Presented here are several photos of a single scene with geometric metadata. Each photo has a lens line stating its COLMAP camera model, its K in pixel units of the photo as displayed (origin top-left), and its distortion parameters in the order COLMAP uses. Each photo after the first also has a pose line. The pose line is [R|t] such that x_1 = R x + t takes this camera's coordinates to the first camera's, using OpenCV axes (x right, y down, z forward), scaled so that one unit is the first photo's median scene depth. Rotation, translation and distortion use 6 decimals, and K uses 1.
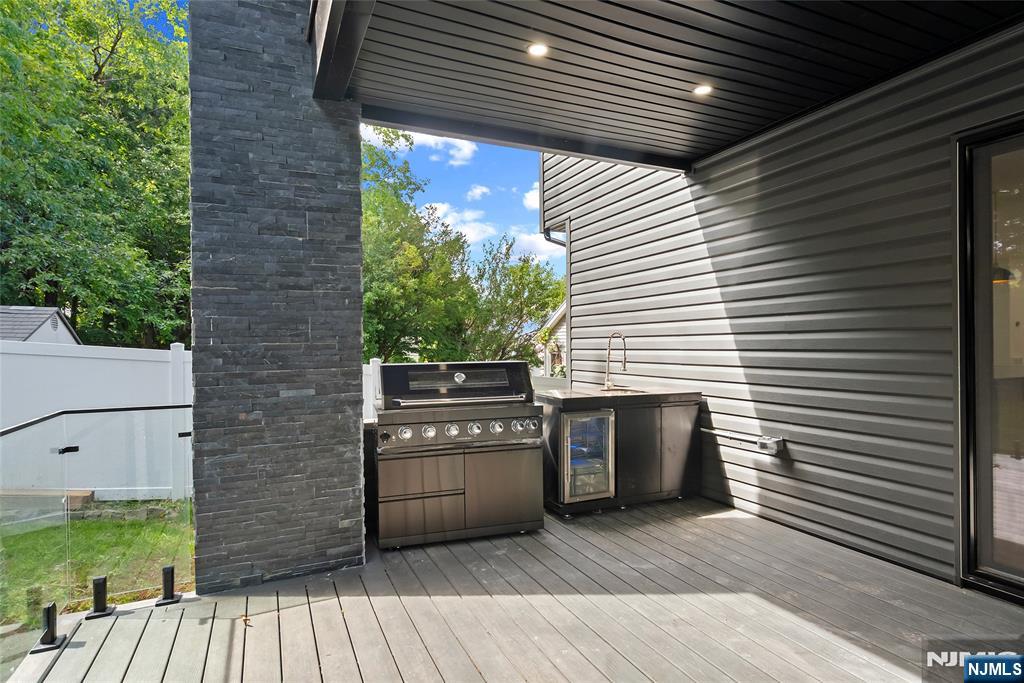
lens RADIAL K [[528.4, 0, 507.1], [0, 528.4, 348.8], [0, 0, 1]] dist [0.004230, 0.002131]
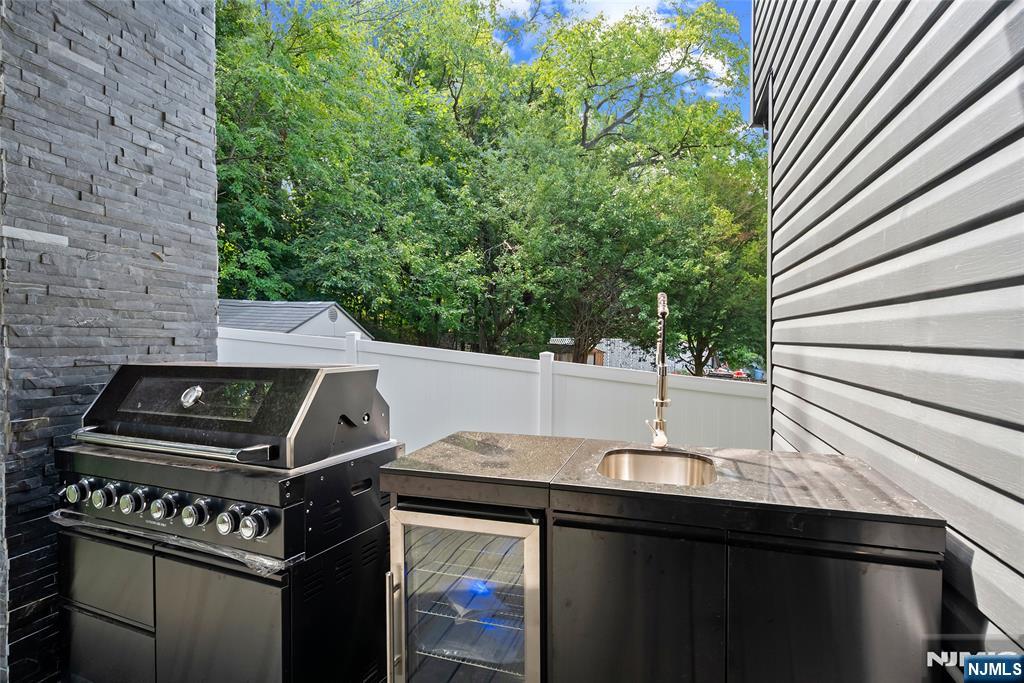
lens RADIAL K [[528.4, 0, 507.1], [0, 528.4, 348.8], [0, 0, 1]] dist [0.004230, 0.002131]
pose [[0.748015, 0.019886, -0.663384, 0.410230], [-0.008593, 0.999757, 0.020281, -0.001733], [0.663626, -0.009470, 0.748005, 0.729348]]
